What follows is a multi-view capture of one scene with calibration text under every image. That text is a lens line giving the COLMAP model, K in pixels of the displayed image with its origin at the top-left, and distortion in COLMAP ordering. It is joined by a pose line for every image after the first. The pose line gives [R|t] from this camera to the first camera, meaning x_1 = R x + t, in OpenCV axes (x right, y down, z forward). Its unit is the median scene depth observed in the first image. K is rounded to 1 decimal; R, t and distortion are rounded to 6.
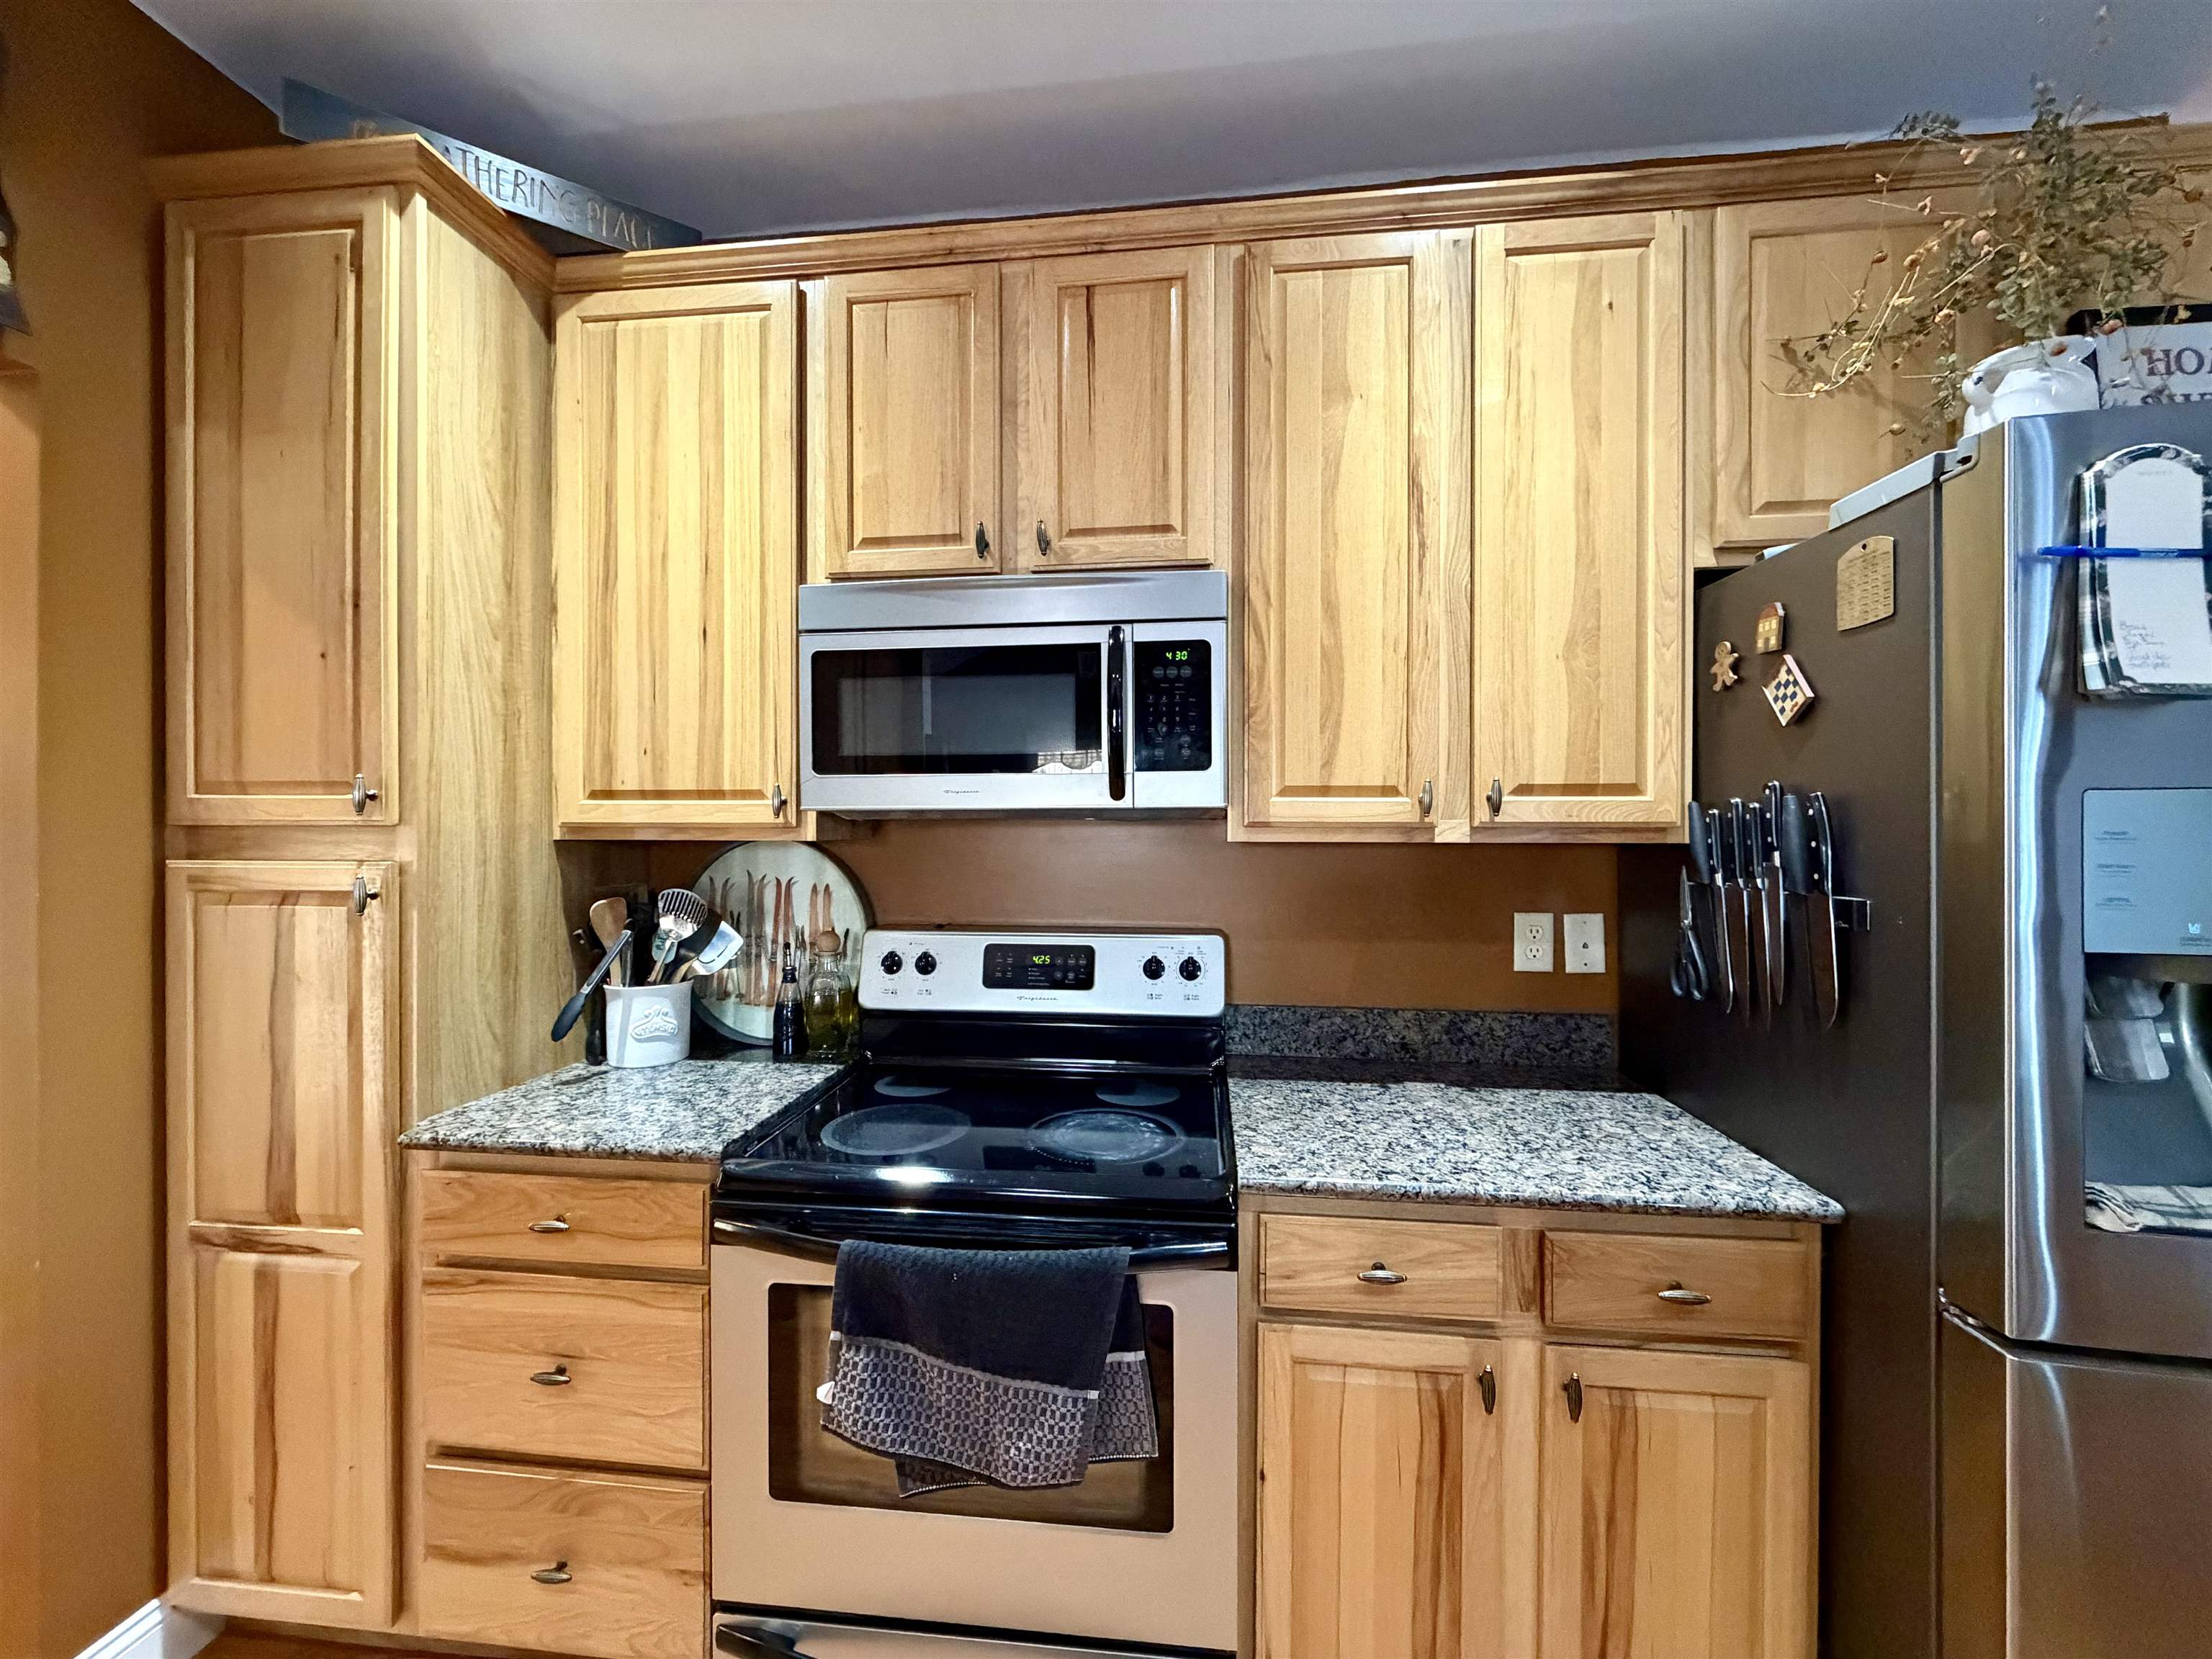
lens RADIAL K [[879.3, 0, 1095.2], [0, 879.3, 829.2], [0, 0, 1]] dist [-0.000198, -0.000492]
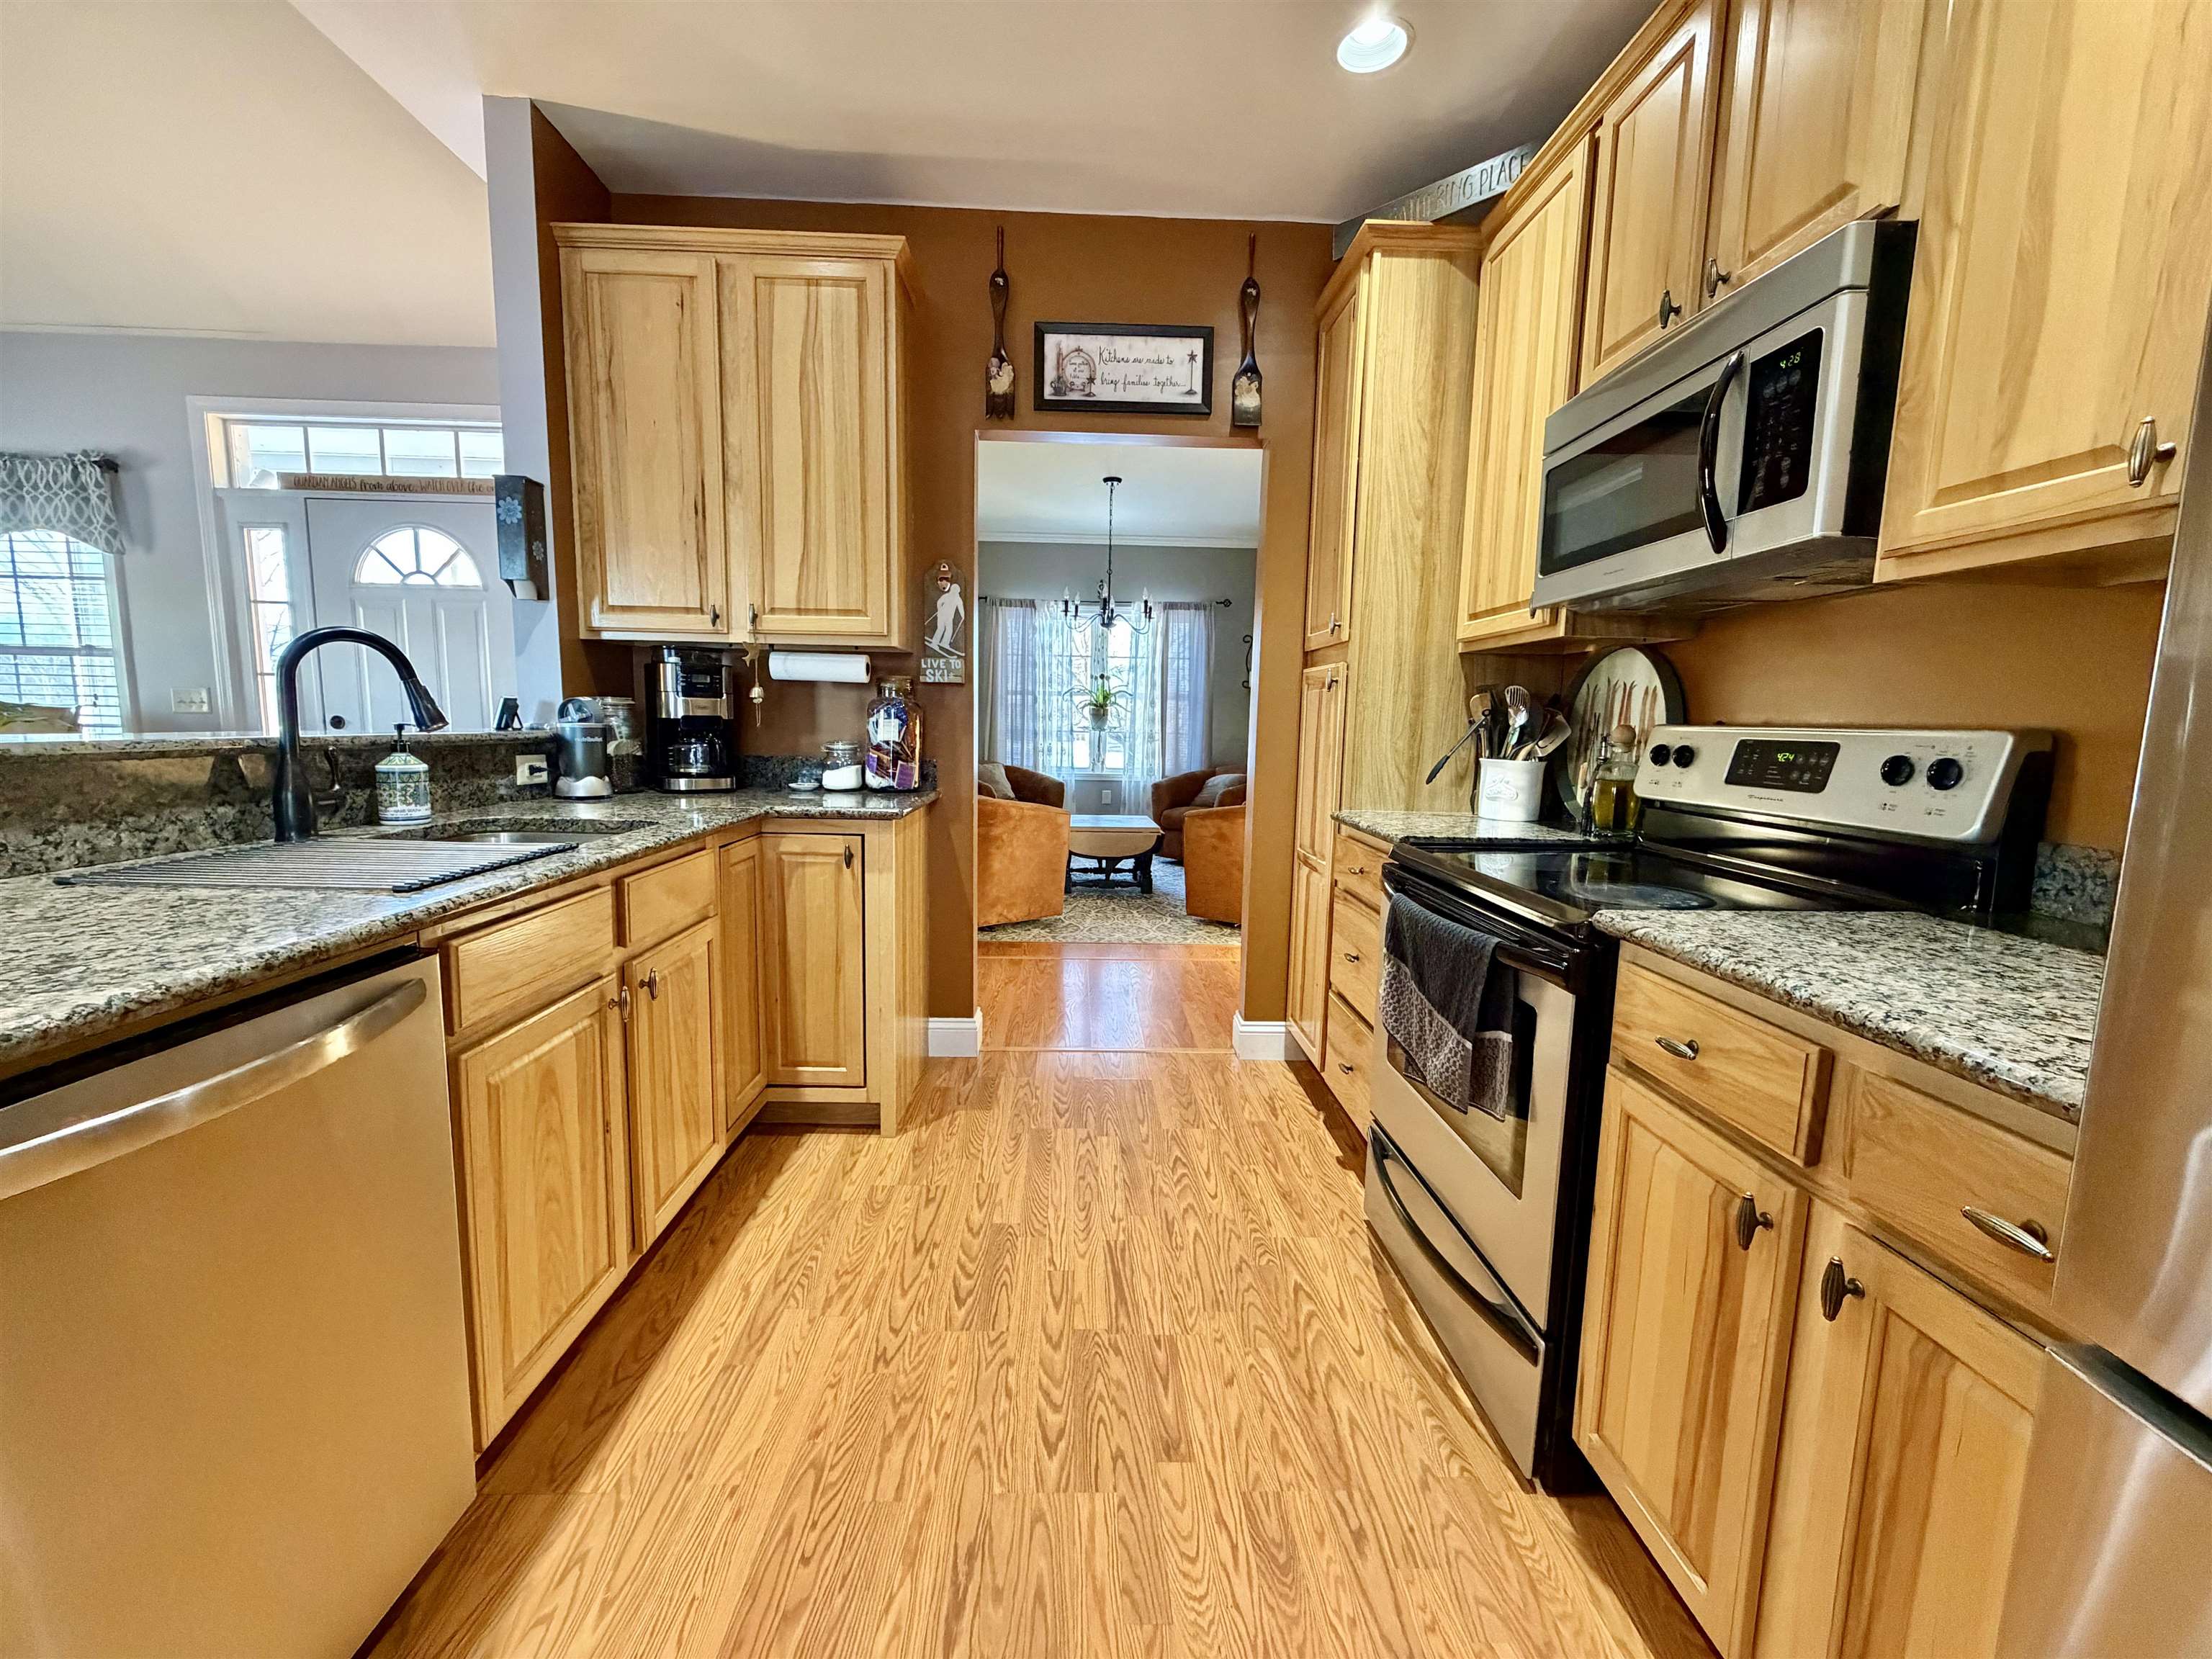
lens RADIAL K [[879.3, 0, 1096.0], [0, 879.3, 827.2], [0, 0, 1]] dist [-0.000198, -0.000492]
pose [[0.141777, 0.124323, -0.982061, 0.854654], [-0.022309, 0.992231, 0.122389, 0.150293], [0.989647, 0.004557, 0.143449, 0.226859]]
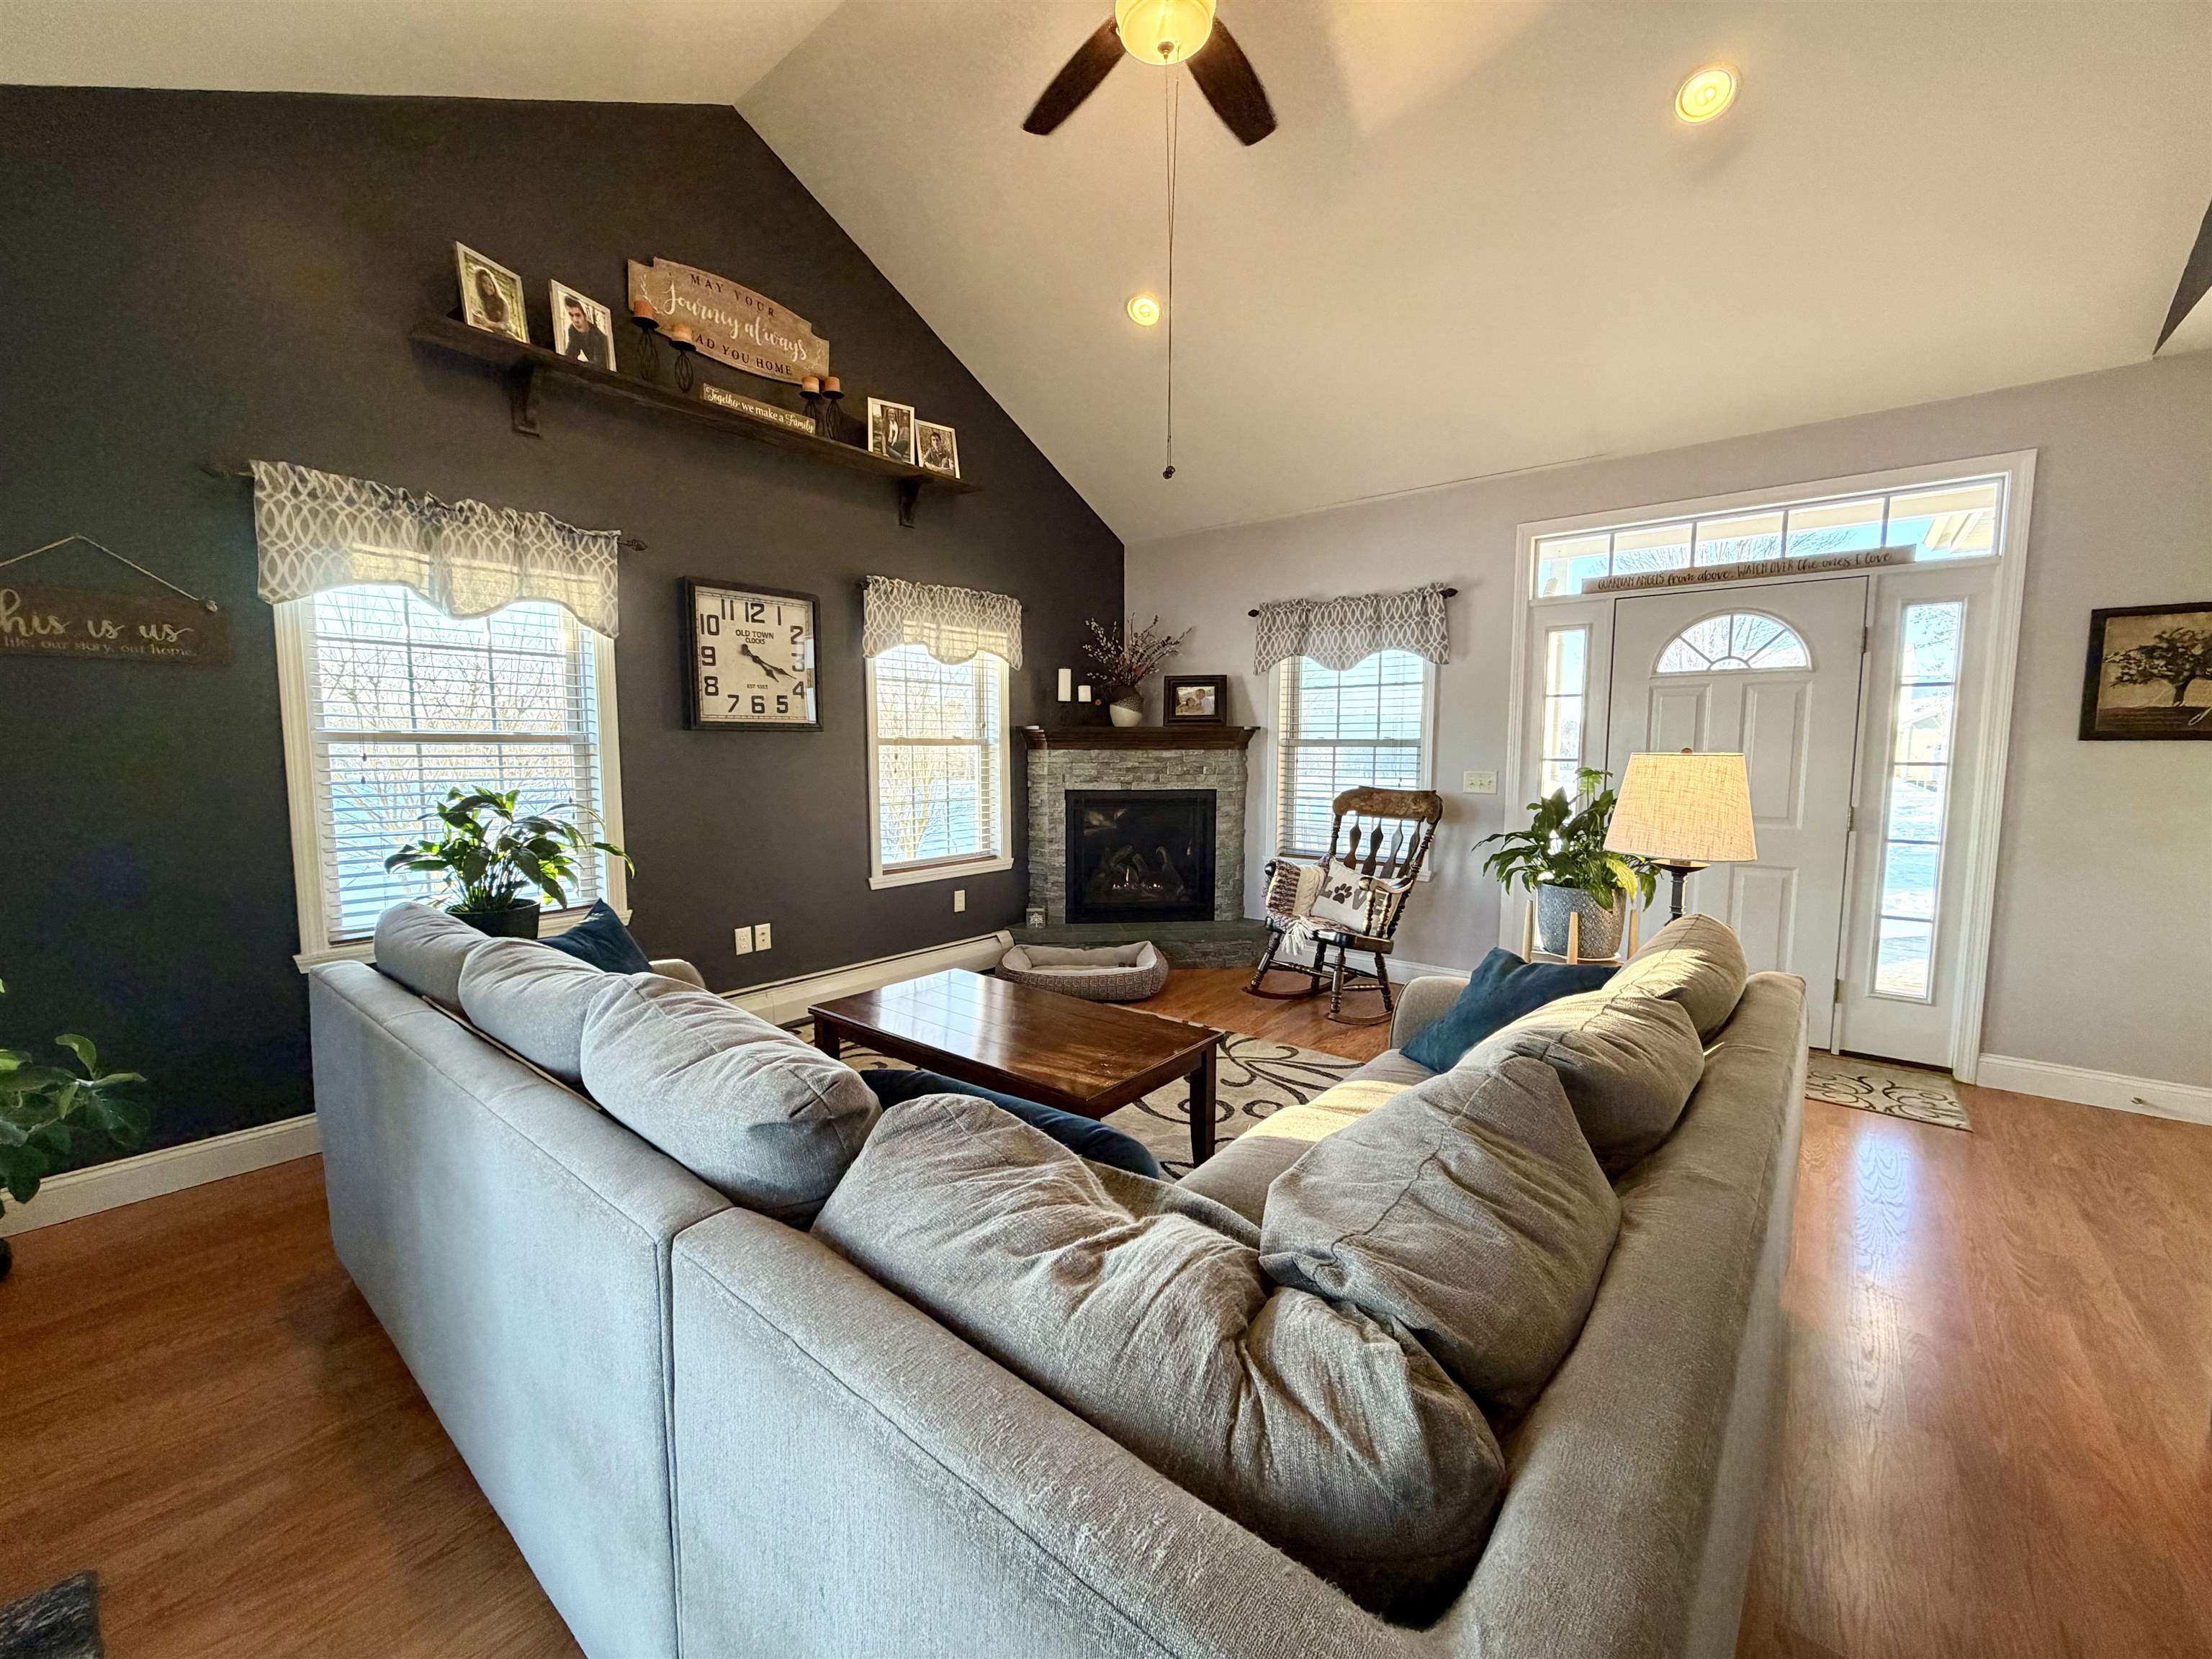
lens RADIAL K [[879.3, 0, 1100.0], [0, 879.3, 829.6], [0, 0, 1]] dist [-0.000198, -0.000492]
pose [[-0.546229, 0.075054, -0.834267, 1.160050], [-0.004451, 0.995704, 0.092491, 0.038475], [0.837624, 0.054235, -0.543548, -1.526338]]
